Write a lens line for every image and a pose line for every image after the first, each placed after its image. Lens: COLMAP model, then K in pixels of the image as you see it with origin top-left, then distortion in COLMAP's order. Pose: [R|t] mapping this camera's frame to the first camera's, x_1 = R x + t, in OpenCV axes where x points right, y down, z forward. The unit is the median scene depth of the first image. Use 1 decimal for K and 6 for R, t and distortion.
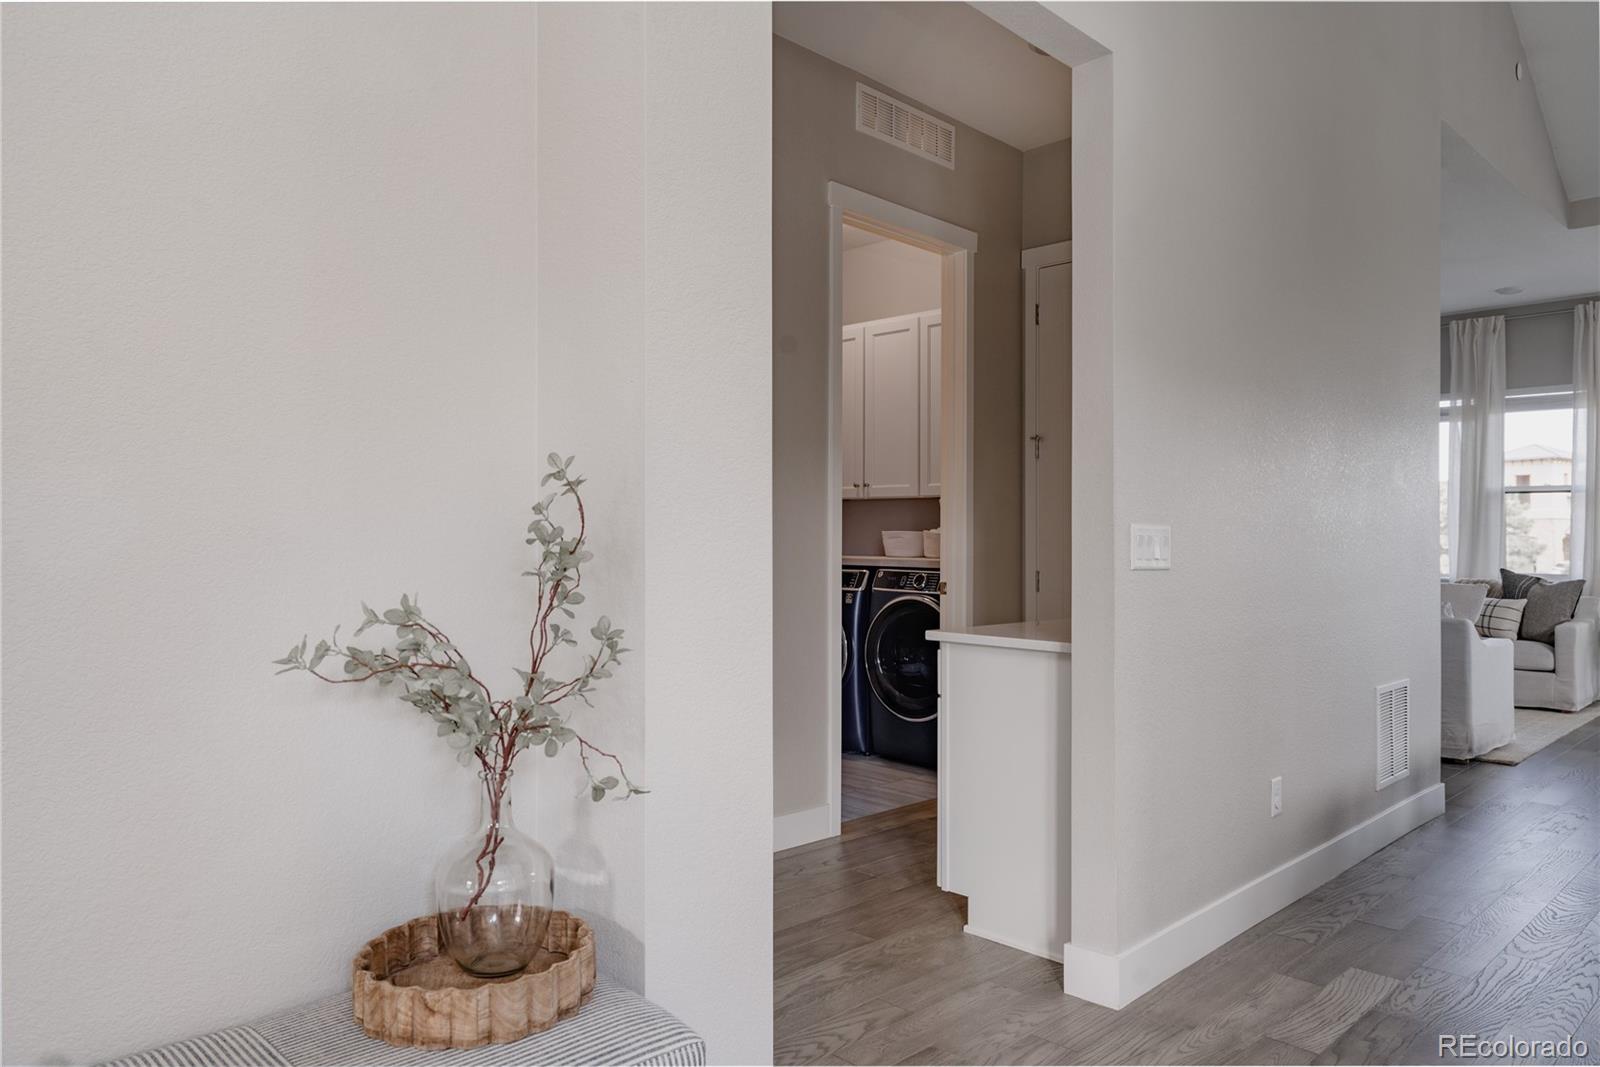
lens RADIAL K [[1080.7, 0, 800.9], [0, 1080.7, 535.1], [0, 0, 1]] dist [0.000368, 0.000002]
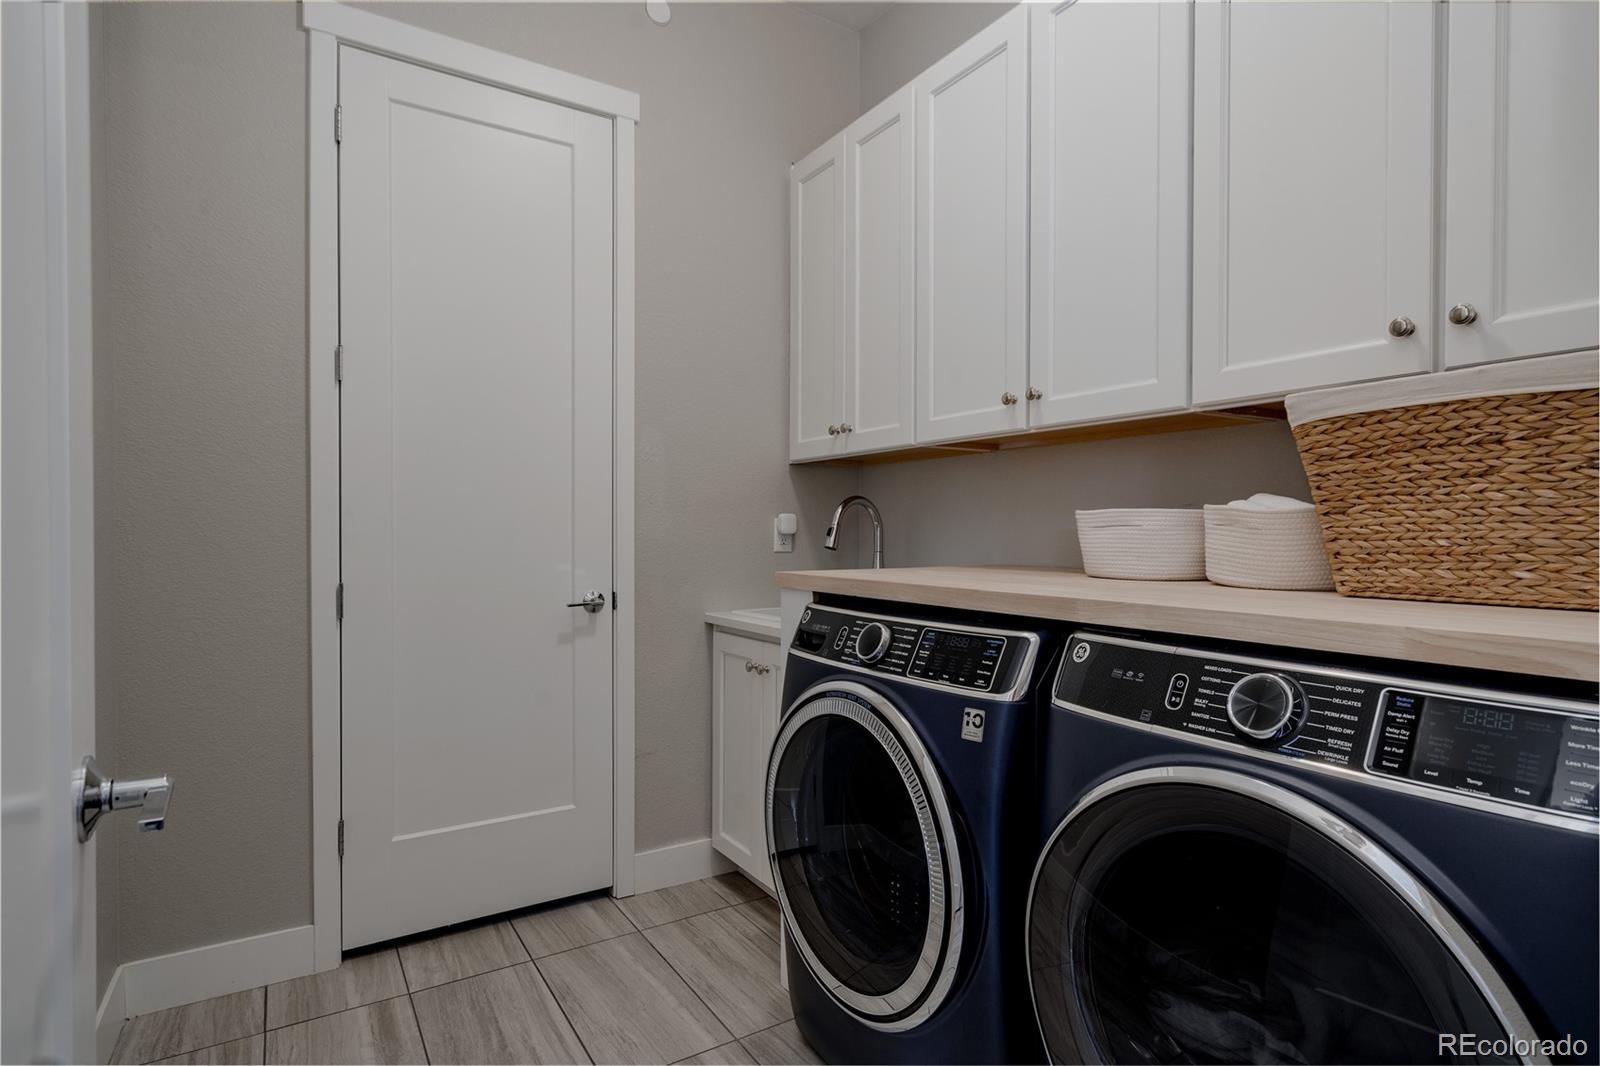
lens RADIAL K [[842.9, 0, 802.7], [0, 842.9, 535.0], [0, 0, 1]] dist [-0.005286, -0.000002]
pose [[0.975811, -0.005861, -0.218536, 0.050349], [0.006745, 0.999972, 0.003299, 0.003559], [0.218510, -0.004693, 0.975823, 0.759843]]
